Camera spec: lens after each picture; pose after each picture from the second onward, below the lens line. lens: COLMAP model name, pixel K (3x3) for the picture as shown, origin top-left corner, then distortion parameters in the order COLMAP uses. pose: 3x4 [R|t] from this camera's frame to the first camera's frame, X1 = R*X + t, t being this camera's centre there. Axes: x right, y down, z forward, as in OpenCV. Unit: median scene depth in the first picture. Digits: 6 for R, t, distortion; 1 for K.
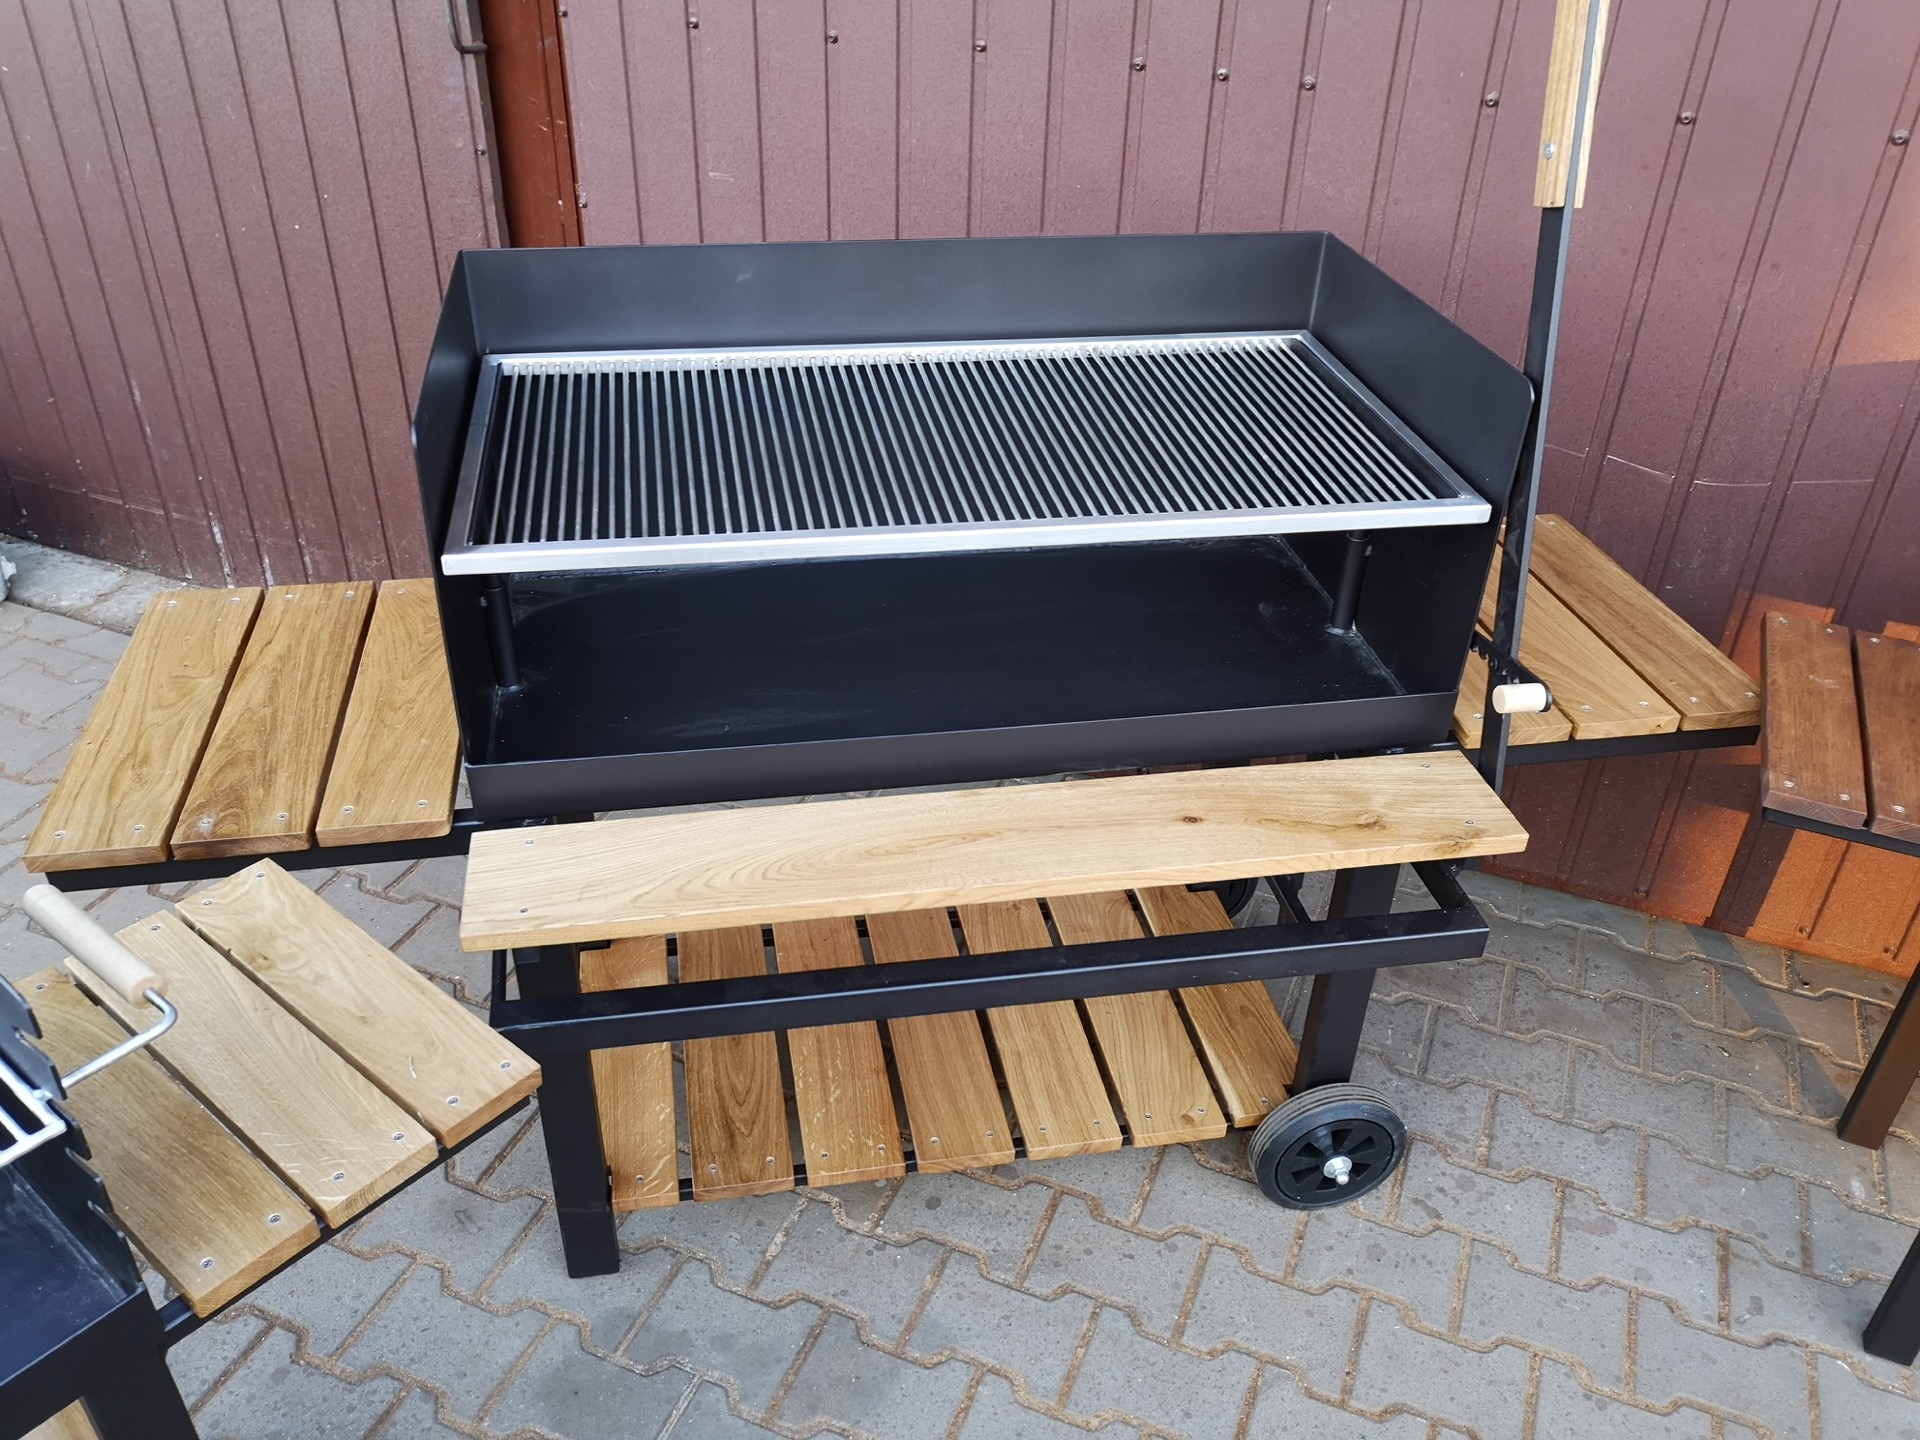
lens RADIAL K [[1535.9, 0, 960.4], [0, 1535.9, 701.2], [0, 0, 1]] dist [0.003446, 0.007955]
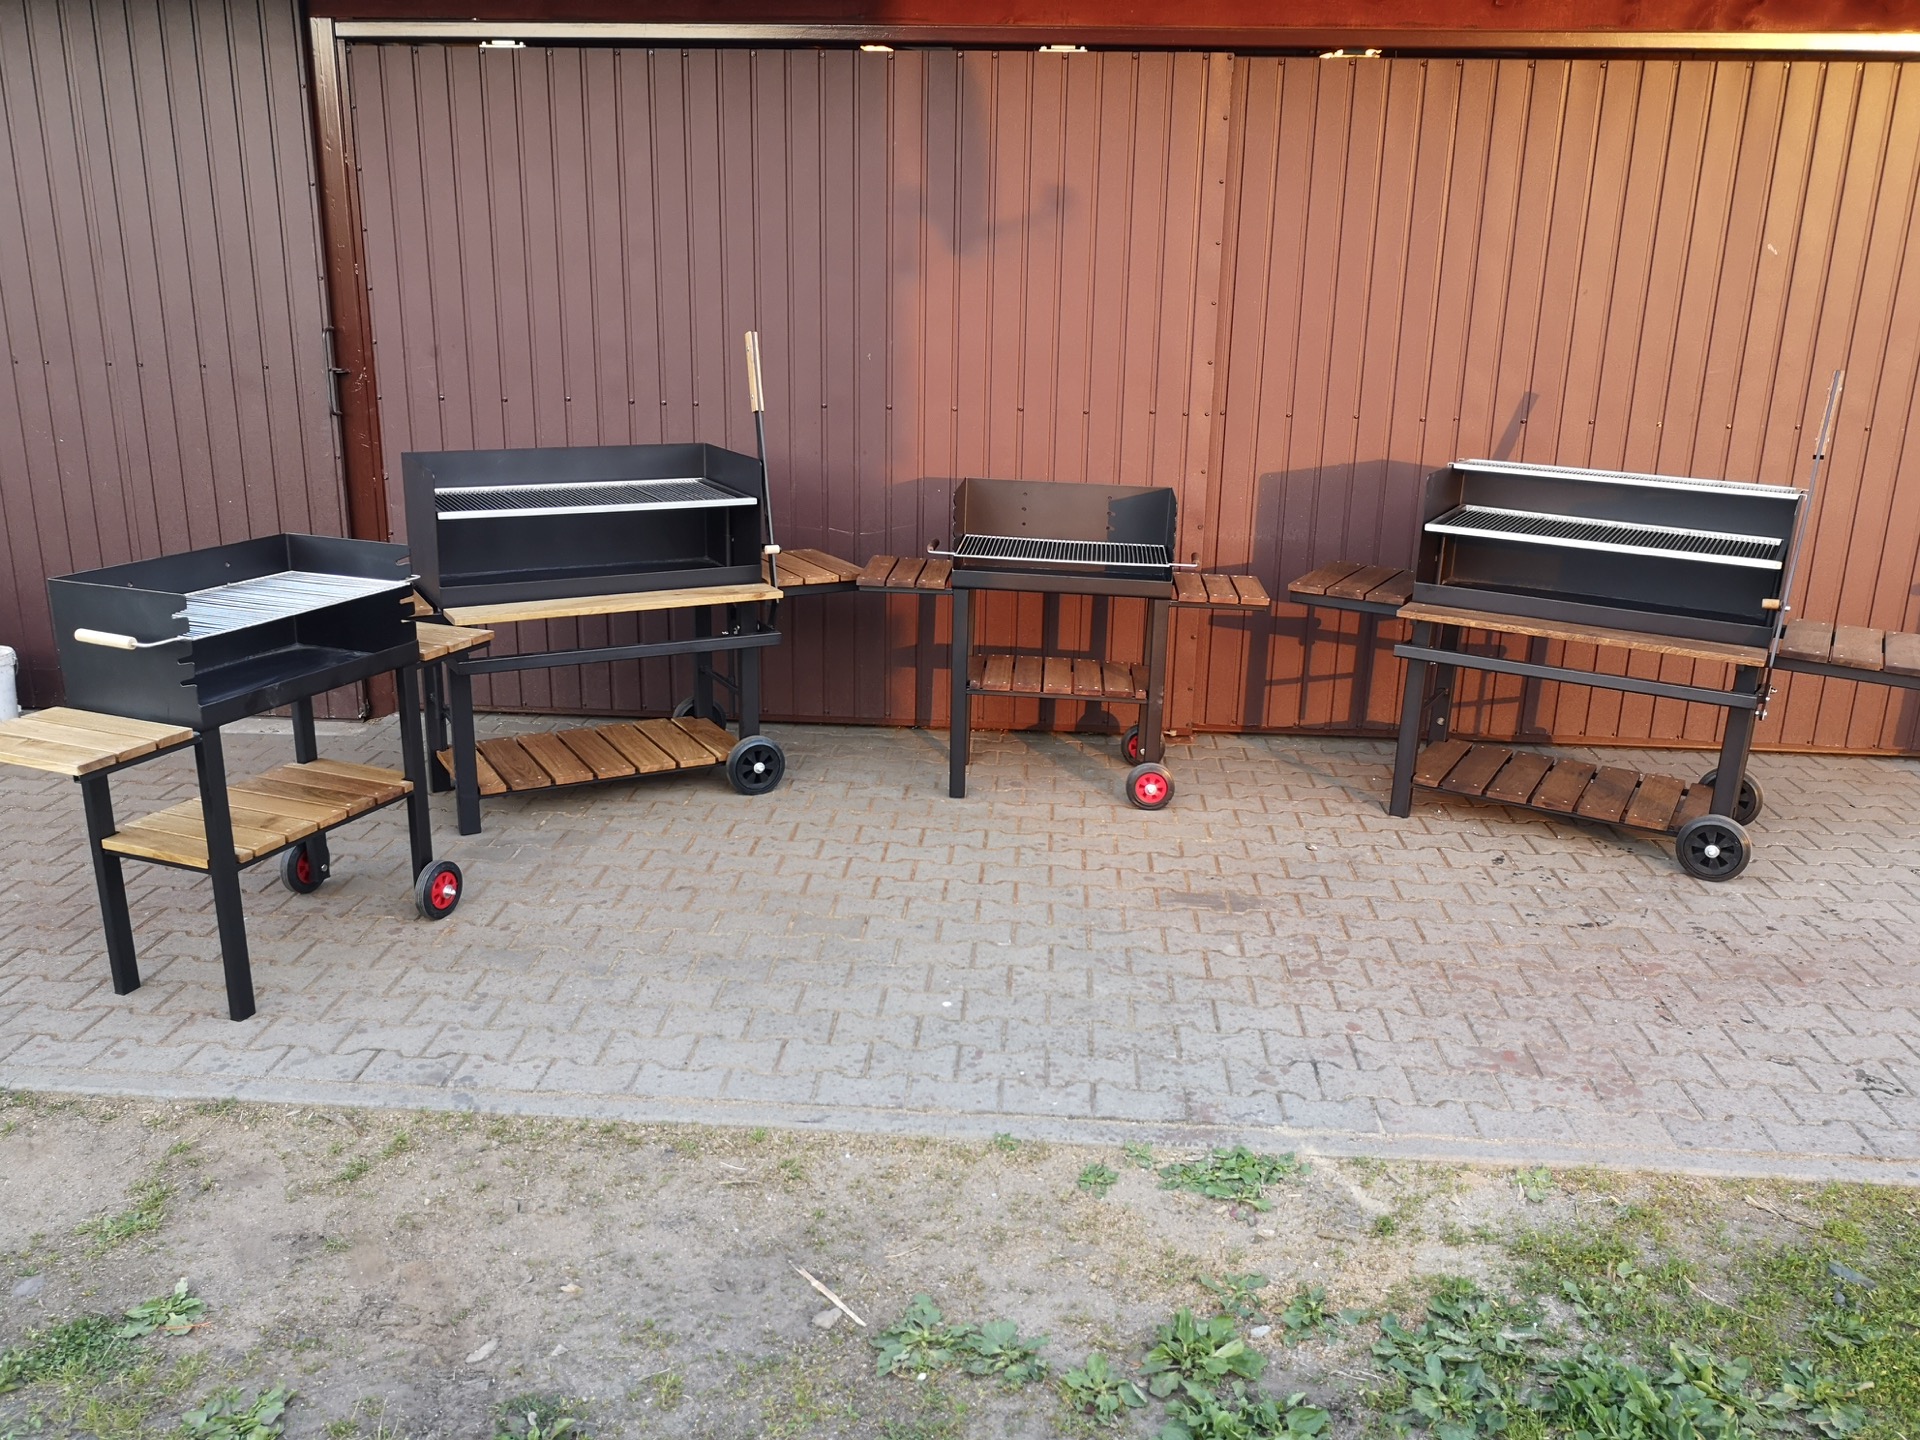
lens RADIAL K [[1533.3, 0, 981.3], [0, 1533.3, 728.9], [0, 0, 1]] dist [-0.004877, 0.007929]
pose [[0.945240, -0.097262, 0.311548, -0.211936], [0.177906, 0.953828, -0.241994, 0.959755], [-0.273626, 0.284169, 0.918900, -1.576313]]
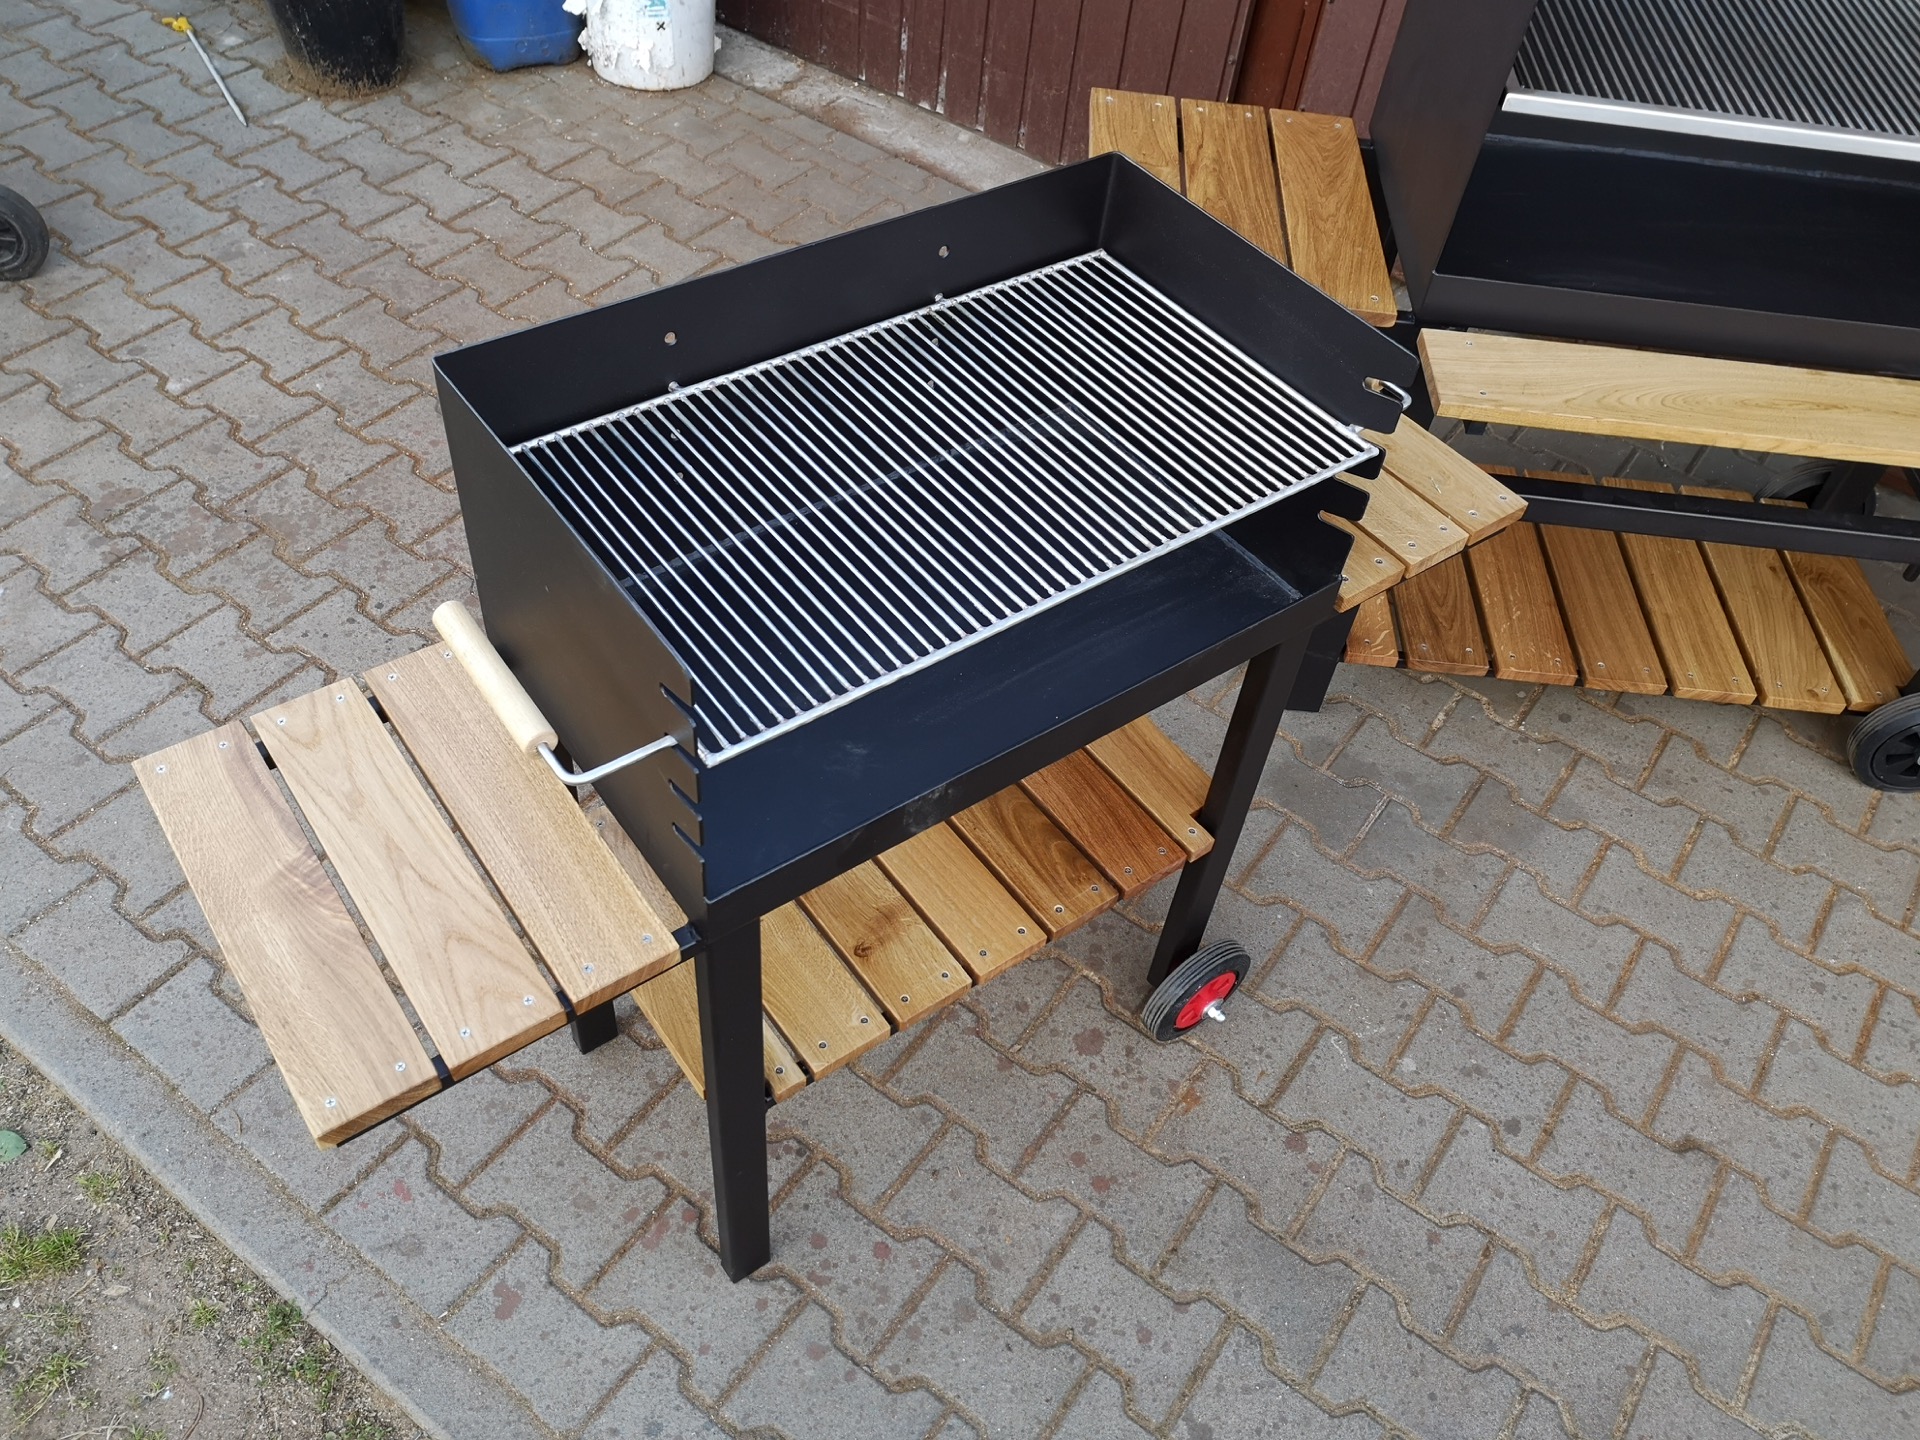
lens RADIAL K [[1547.4, 0, 960.0], [0, 1547.4, 720.0], [0, 0, 1]] dist [-0.000544, 0.009997]
pose [[0.970190, 0.211747, -0.117874, -0.353897], [-0.175762, 0.949666, 0.259311, 0.097015], [0.166850, -0.230863, 0.958574, -0.273103]]
